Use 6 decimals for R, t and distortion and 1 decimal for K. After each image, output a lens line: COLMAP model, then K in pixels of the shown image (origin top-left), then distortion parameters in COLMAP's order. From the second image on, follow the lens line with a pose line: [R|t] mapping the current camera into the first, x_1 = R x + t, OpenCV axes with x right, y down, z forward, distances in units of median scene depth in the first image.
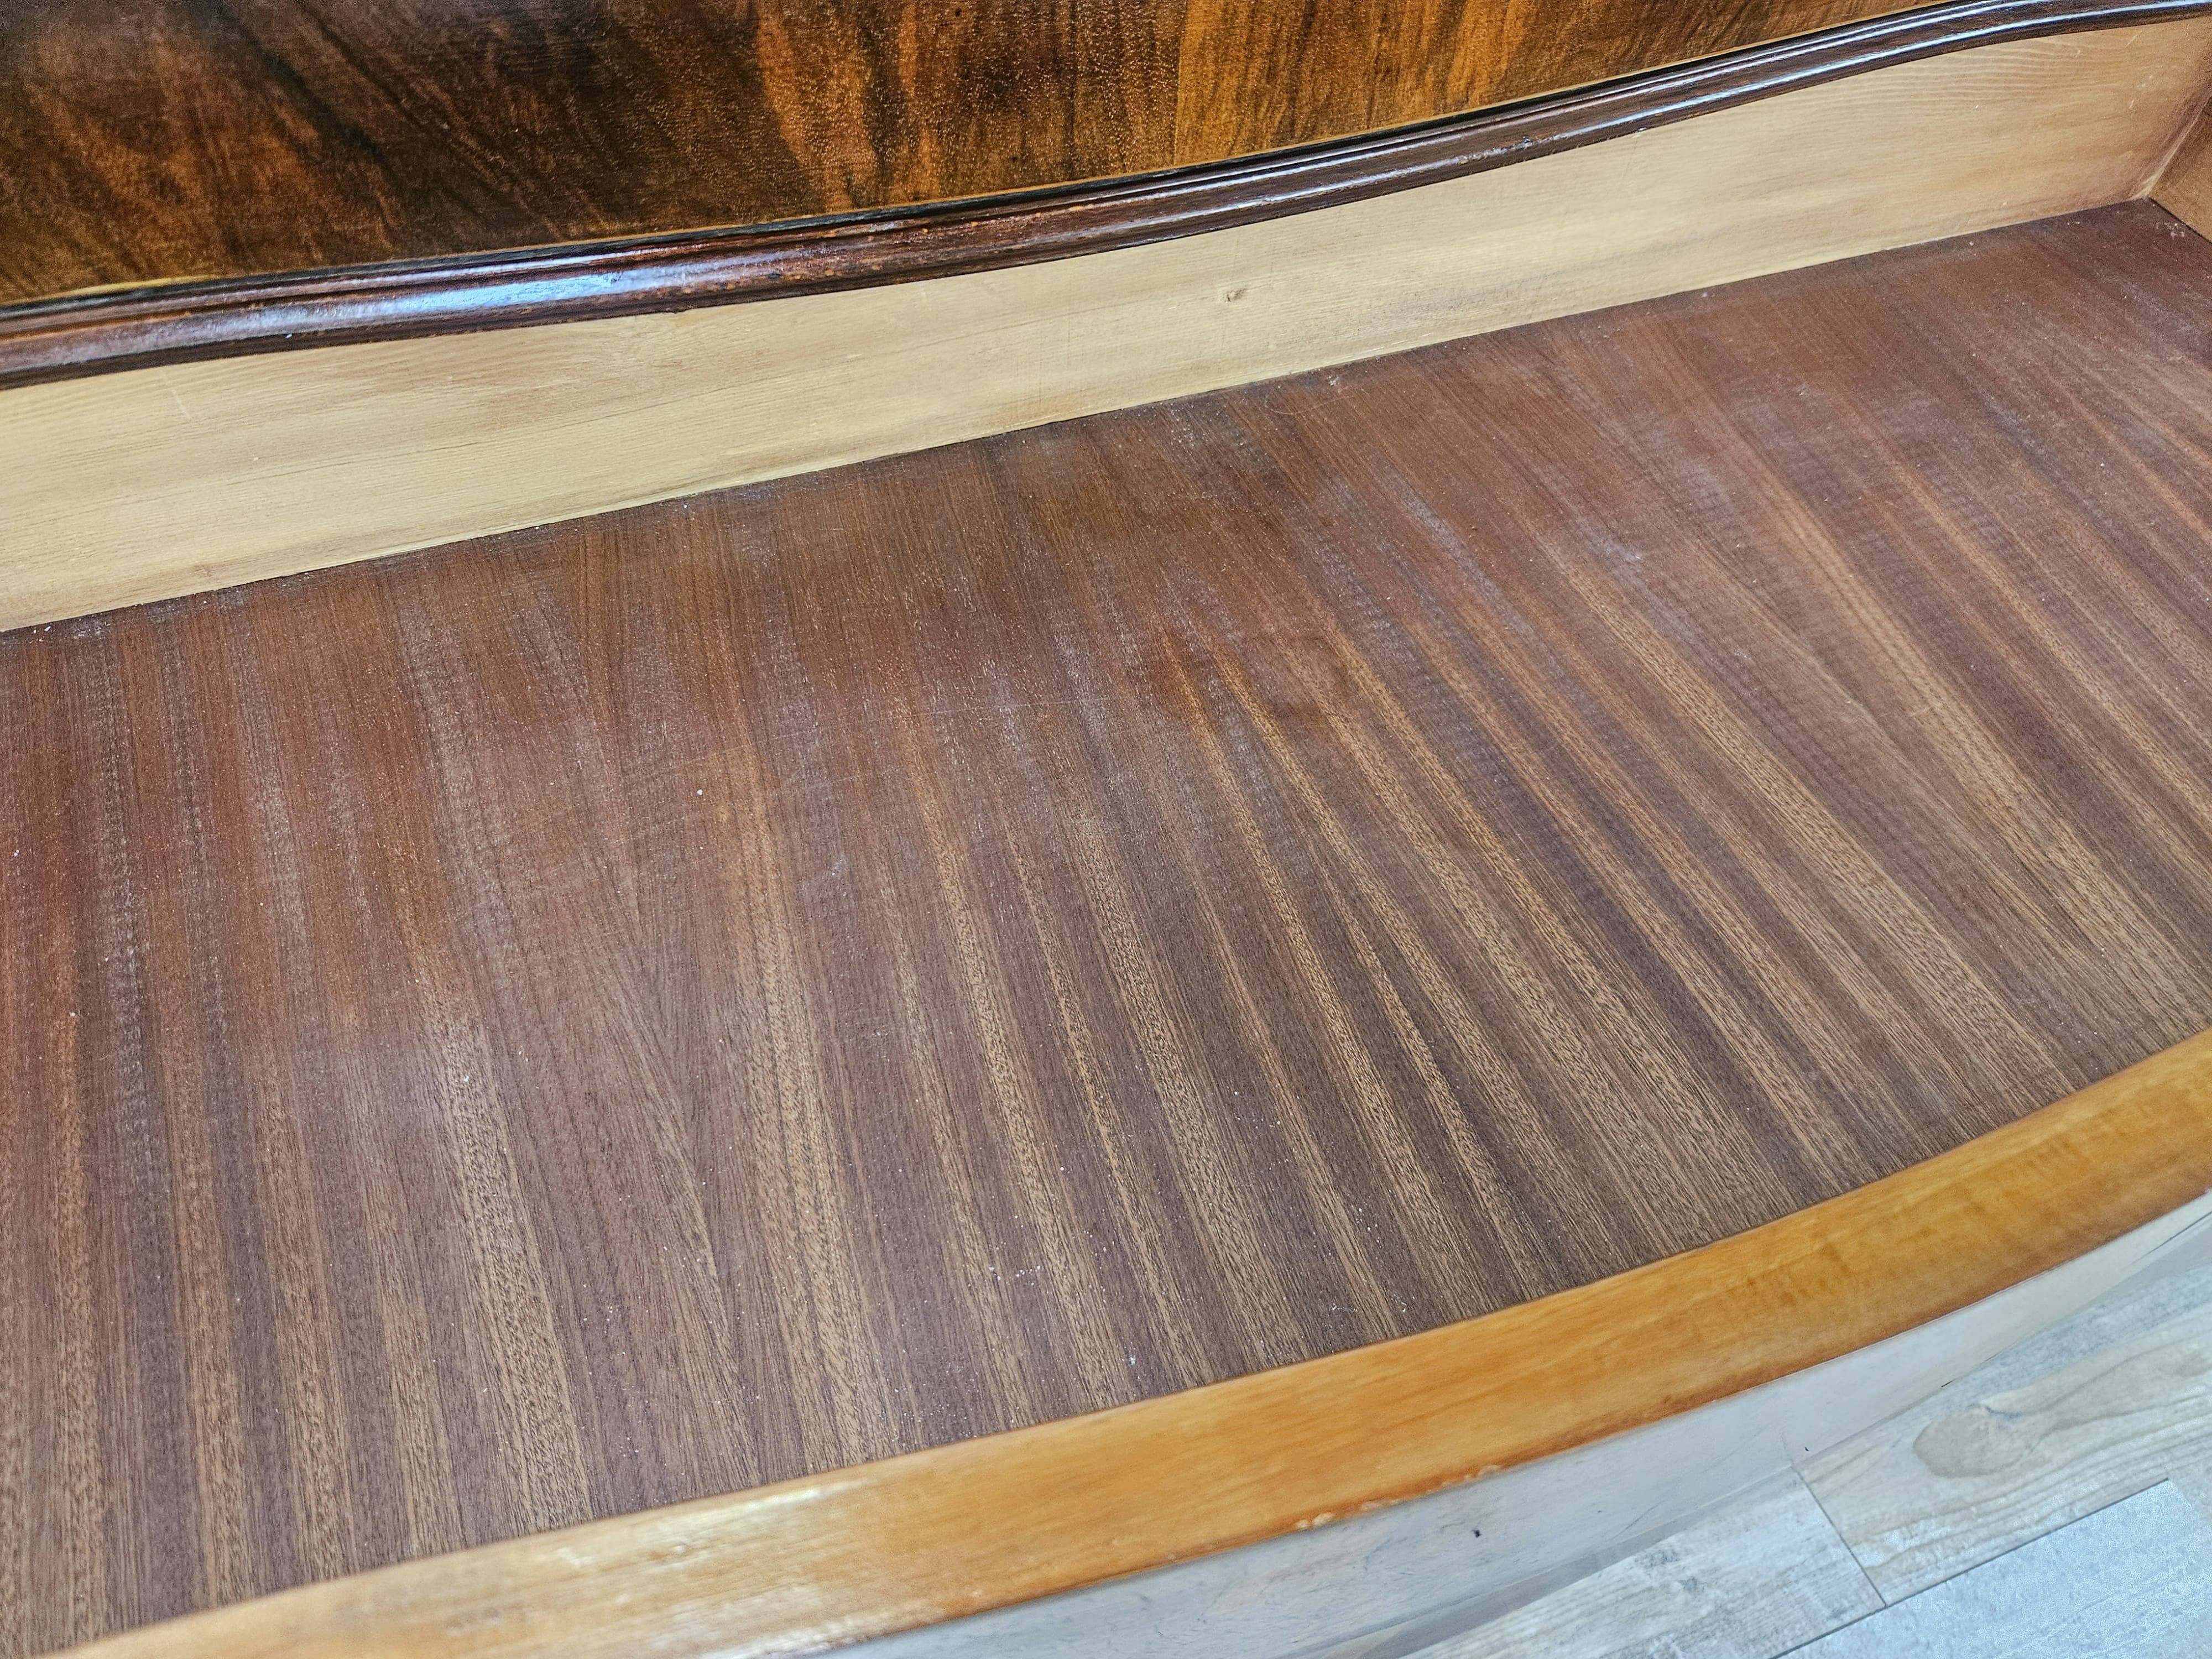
lens RADIAL K [[1537.8, 0, 1094.2], [0, 1537.8, 823.0], [0, 0, 1]] dist [0.043869, -0.047757]
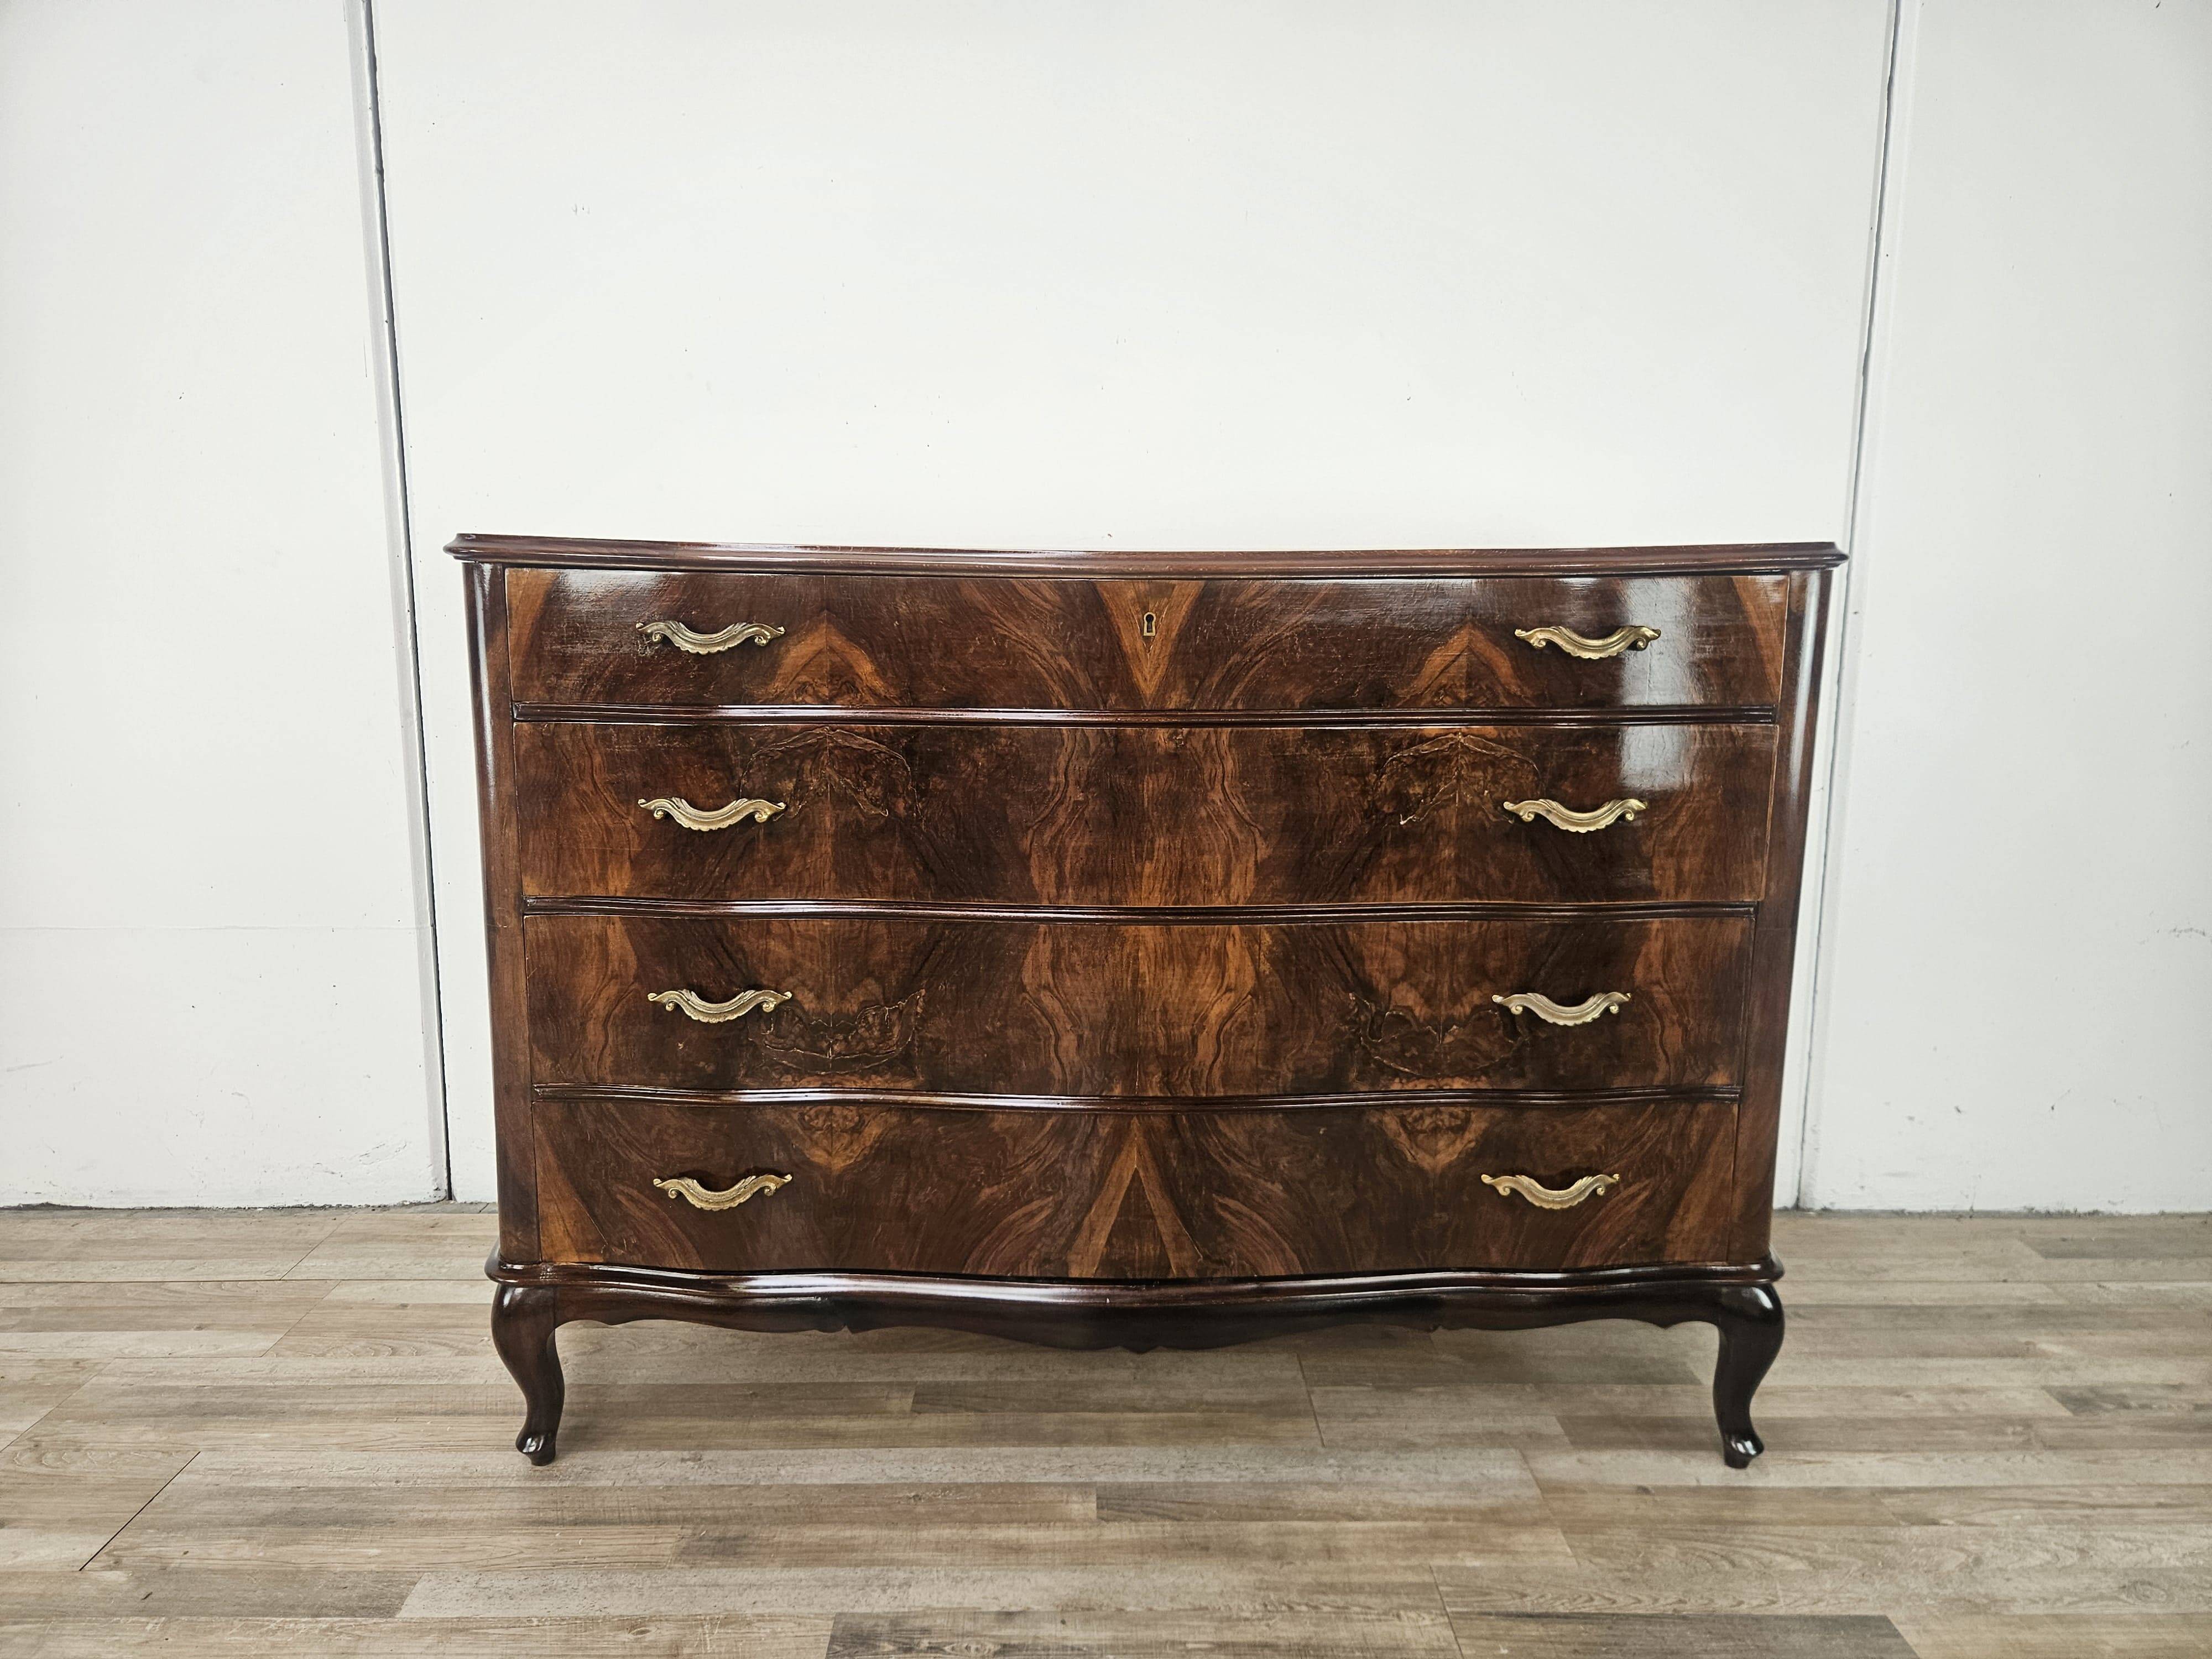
lens RADIAL K [[1489.3, 0, 1106.0], [0, 1489.3, 829.5], [0, 0, 1]] dist [0.036666, -0.040680]
pose [[0.943765, 0.062607, -0.324636, 1.150653], [-0.246276, 0.788233, -0.563947, 1.476026], [0.220582, 0.612183, 0.759325, -1.823563]]
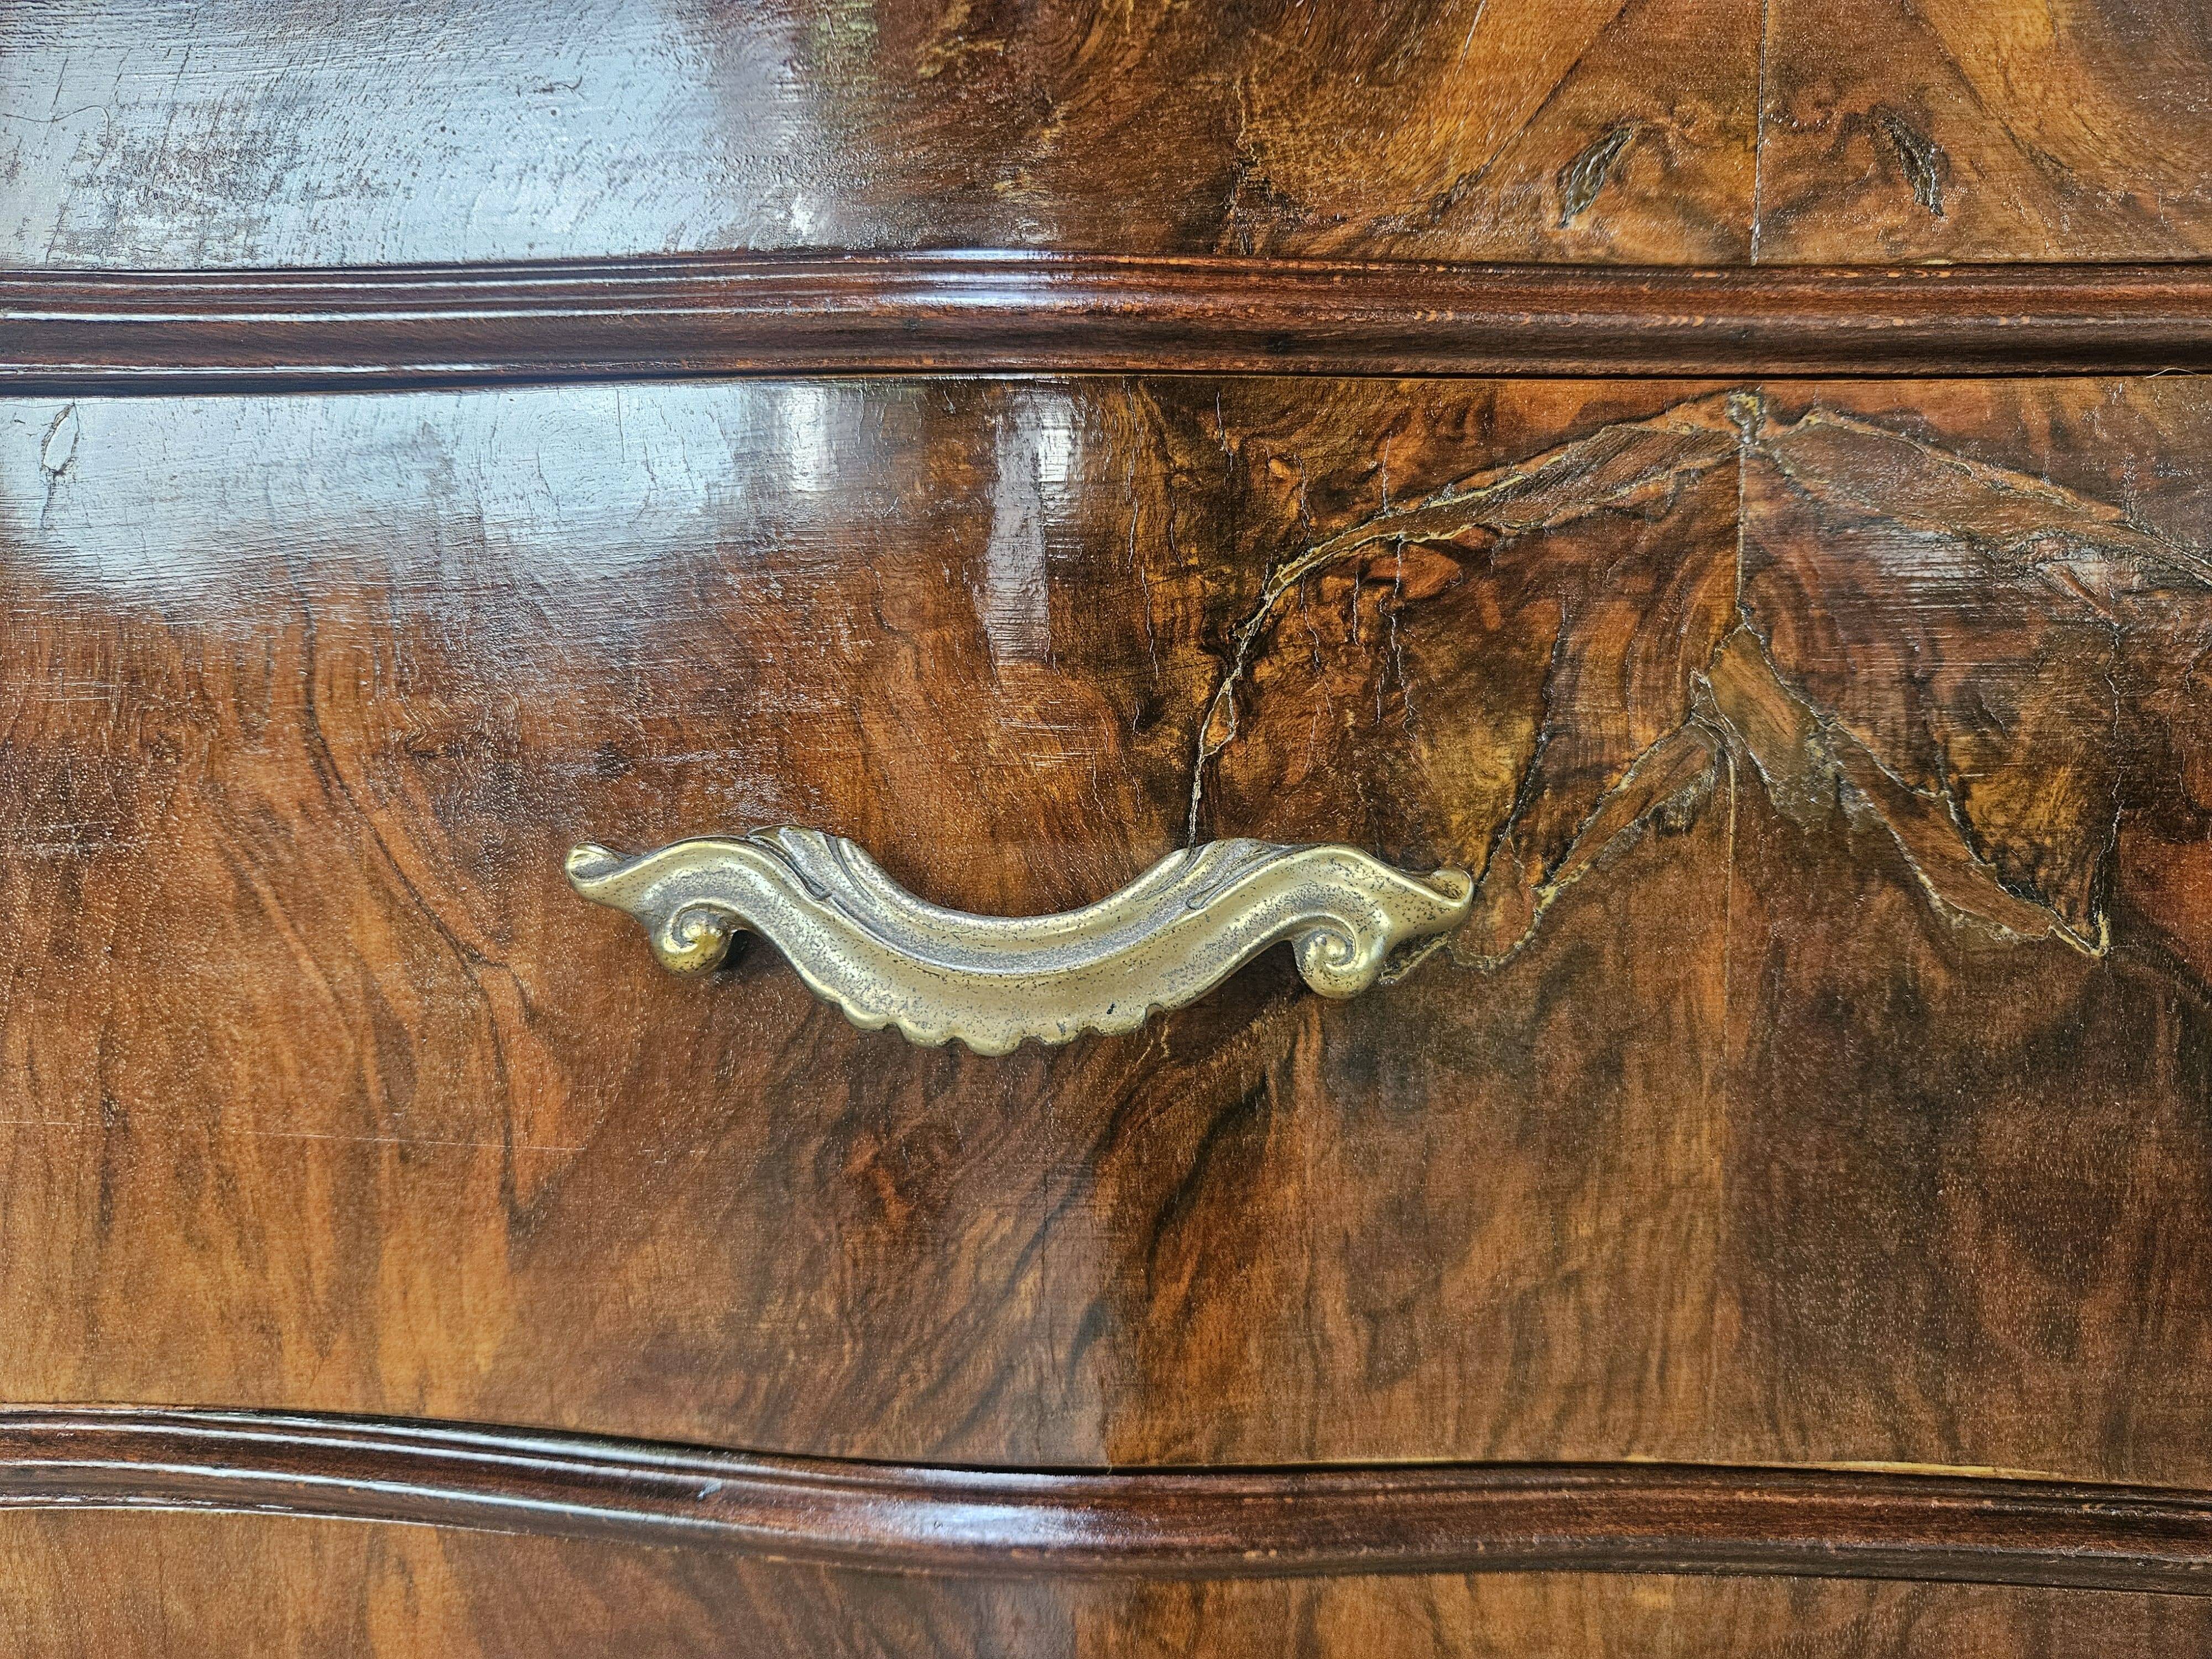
lens RADIAL K [[1494.8, 0, 1086.4], [0, 1494.8, 815.2], [0, 0, 1]] dist [0.025187, -0.026462]
pose [[0.936857, 0.029377, -0.348478, -0.727001], [-0.260662, 0.722967, -0.639824, -0.048874], [0.233142, 0.690258, 0.684974, 0.294139]]
